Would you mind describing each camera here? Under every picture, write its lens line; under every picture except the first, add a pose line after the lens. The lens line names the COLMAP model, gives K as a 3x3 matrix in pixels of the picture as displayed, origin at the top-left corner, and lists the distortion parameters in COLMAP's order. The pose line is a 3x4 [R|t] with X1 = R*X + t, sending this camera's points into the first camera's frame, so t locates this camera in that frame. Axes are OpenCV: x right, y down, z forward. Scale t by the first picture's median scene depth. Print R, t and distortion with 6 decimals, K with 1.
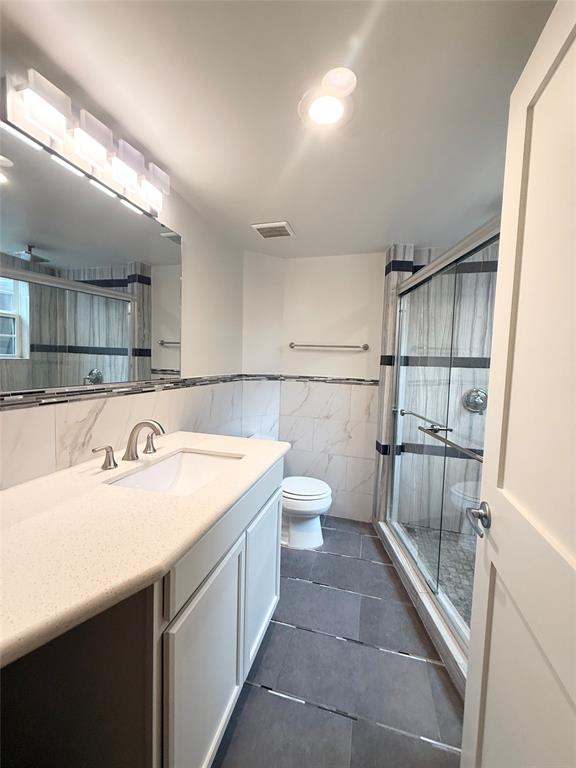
lens RADIAL K [[306.3, 0, 289.6], [0, 306.3, 381.2], [0, 0, 1]] dist [0.001027, -0.000396]
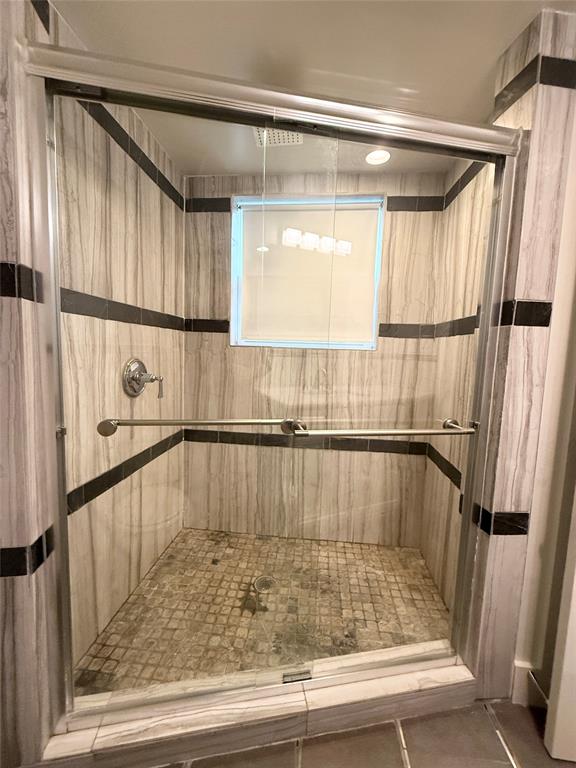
lens RADIAL K [[306.3, 0, 289.6], [0, 306.3, 381.2], [0, 0, 1]] dist [0.001027, -0.000396]
pose [[-0.183452, -0.126793, 0.974817, -0.048948], [0.004683, 0.991523, 0.129847, -0.006843], [-0.983018, 0.028386, -0.181303, 0.811363]]
